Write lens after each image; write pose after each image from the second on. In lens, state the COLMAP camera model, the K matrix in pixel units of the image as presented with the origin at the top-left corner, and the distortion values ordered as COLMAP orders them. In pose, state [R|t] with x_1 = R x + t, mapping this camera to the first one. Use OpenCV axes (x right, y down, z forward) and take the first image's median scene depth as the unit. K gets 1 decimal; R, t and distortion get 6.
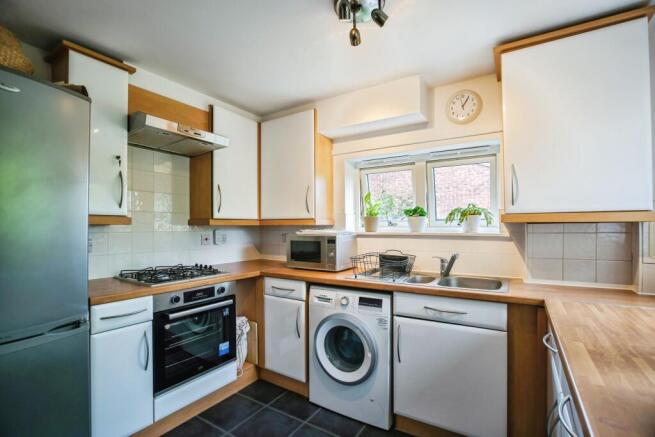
lens RADIAL K [[301.3, 0, 329.8], [0, 301.3, 214.4], [0, 0, 1]] dist [-0.056869, 0.019996]
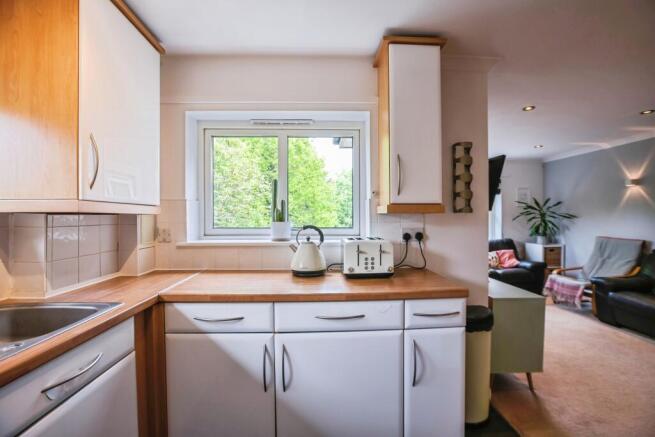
lens RADIAL K [[301.3, 0, 329.8], [0, 301.3, 214.4], [0, 0, 1]] dist [-0.056869, 0.019996]
pose [[-0.575655, 0.013195, 0.817587, -0.333876], [-0.022996, 0.999213, -0.032318, 0.043716], [-0.817370, -0.037406, -0.574898, 0.981695]]
